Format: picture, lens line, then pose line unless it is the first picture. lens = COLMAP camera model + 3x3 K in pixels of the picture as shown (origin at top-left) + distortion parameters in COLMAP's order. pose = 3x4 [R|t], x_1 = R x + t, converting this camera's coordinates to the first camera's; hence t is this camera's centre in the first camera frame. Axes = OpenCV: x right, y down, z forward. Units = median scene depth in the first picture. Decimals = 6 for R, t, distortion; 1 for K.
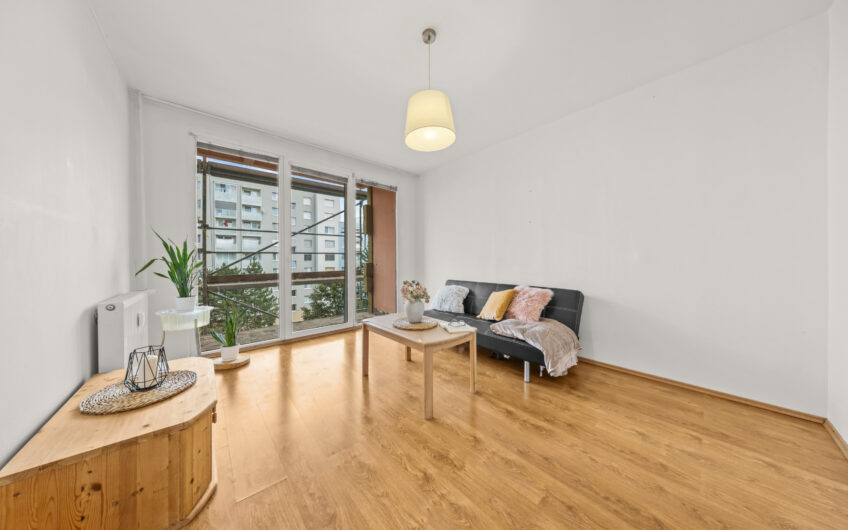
lens RADIAL K [[250.5, 0, 421.1], [0, 250.5, 260.9], [0, 0, 1]] dist [-0.001698, -0.000828]
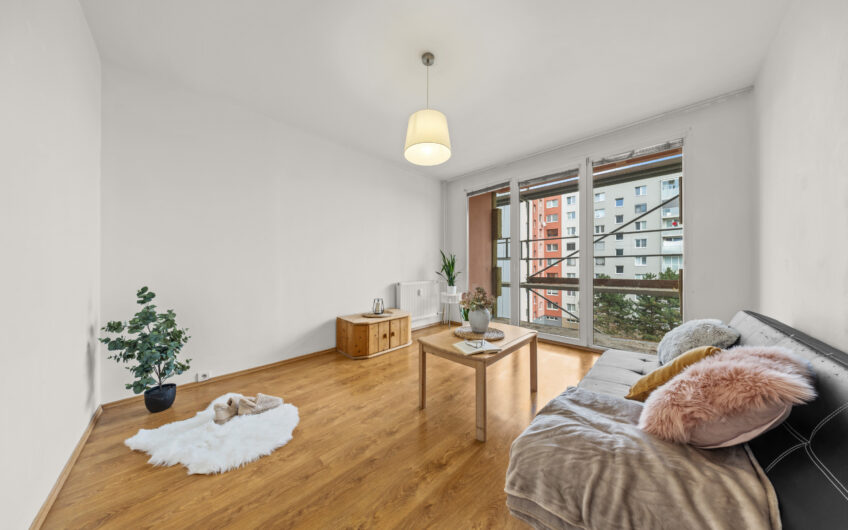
lens RADIAL K [[250.5, 0, 422.1], [0, 250.5, 266.1], [0, 0, 1]] dist [-0.001698, -0.000828]
pose [[0.074159, 0.005819, -0.997229, 0.549040], [-0.001549, 0.999982, 0.005719, -0.004555], [0.997245, 0.001121, 0.074167, 0.441202]]
